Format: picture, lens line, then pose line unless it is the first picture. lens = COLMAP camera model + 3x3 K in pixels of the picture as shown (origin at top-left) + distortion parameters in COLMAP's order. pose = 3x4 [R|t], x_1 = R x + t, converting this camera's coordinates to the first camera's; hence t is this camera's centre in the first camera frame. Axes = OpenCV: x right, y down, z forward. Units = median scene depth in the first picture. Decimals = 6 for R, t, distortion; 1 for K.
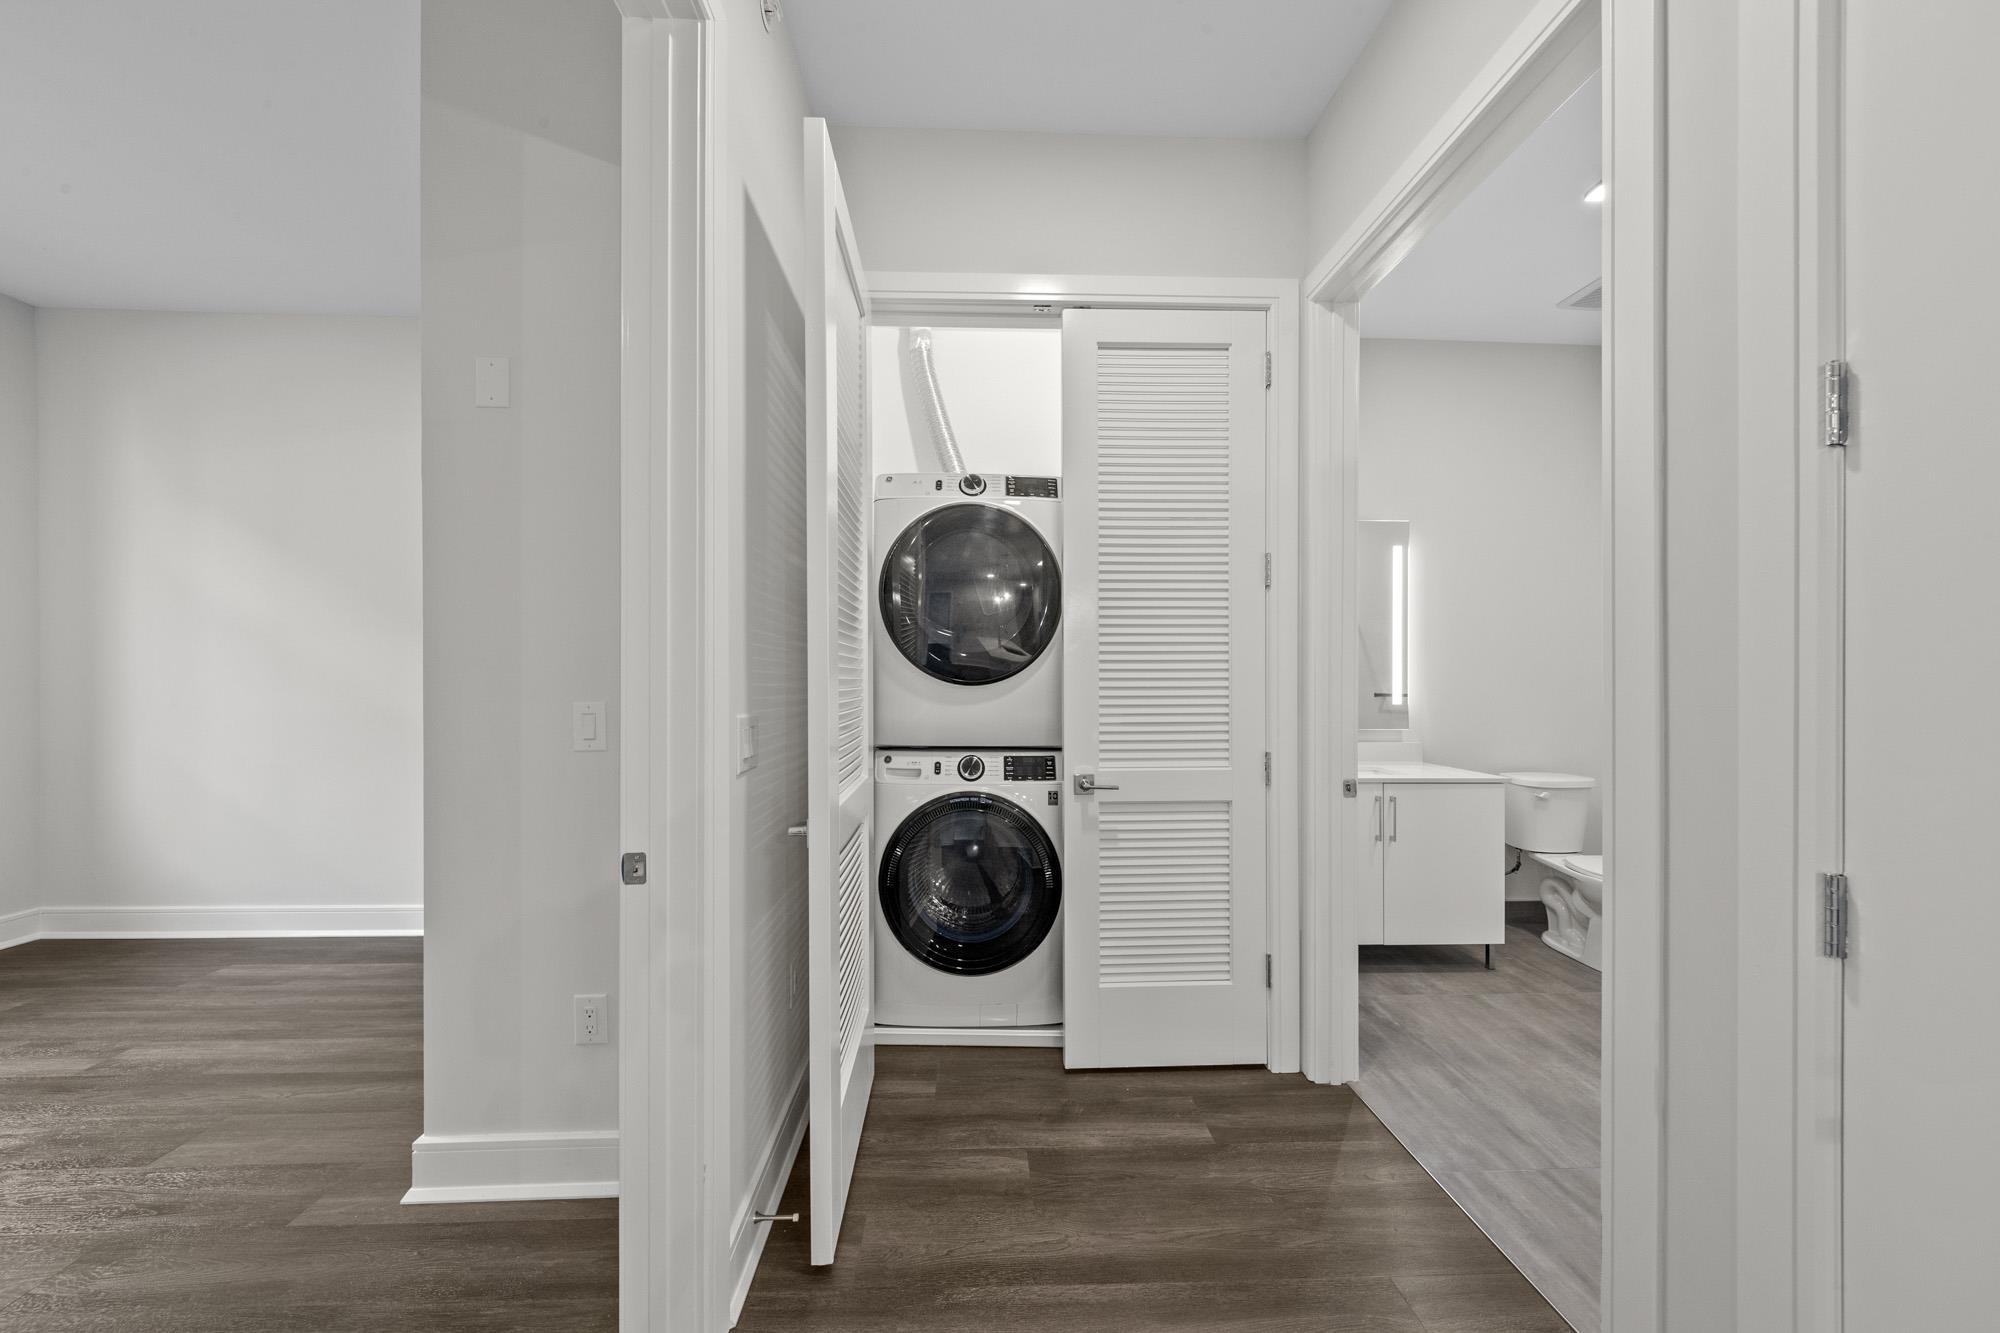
lens RADIAL K [[635.8, 0, 993.5], [0, 635.8, 671.7], [0, 0, 1]] dist [0.002431, -0.000490]
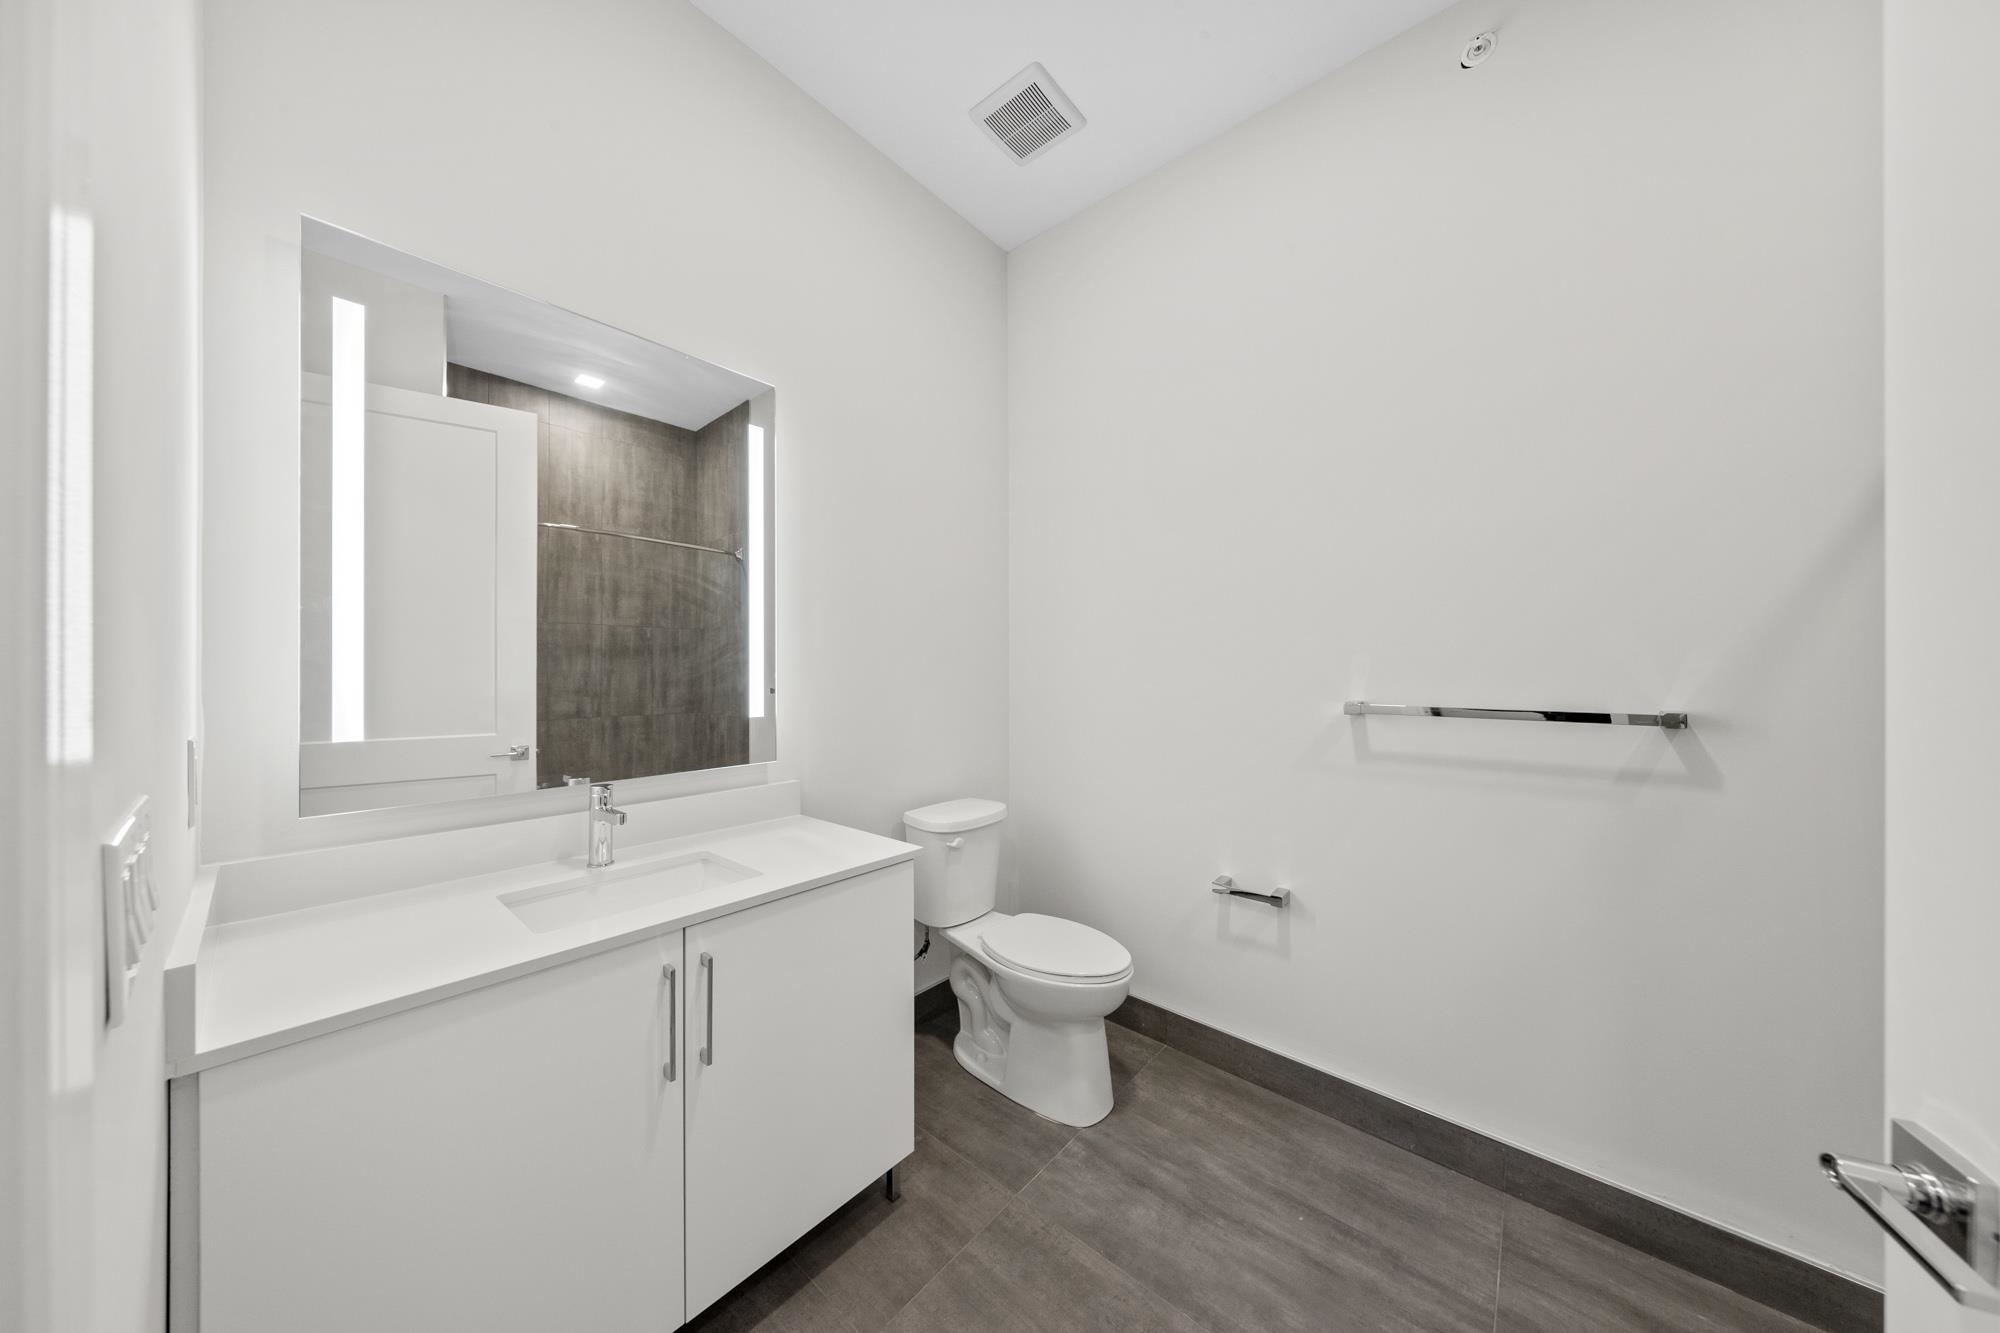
lens RADIAL K [[635.8, 0, 1002.7], [0, 635.8, 675.5], [0, 0, 1]] dist [0.002431, -0.000490]
pose [[0.675547, 0.001264, 0.737316, 0.386699], [-0.001144, 0.999999, -0.000666, 0.011645], [-0.737316, -0.000393, 0.675548, 0.494354]]
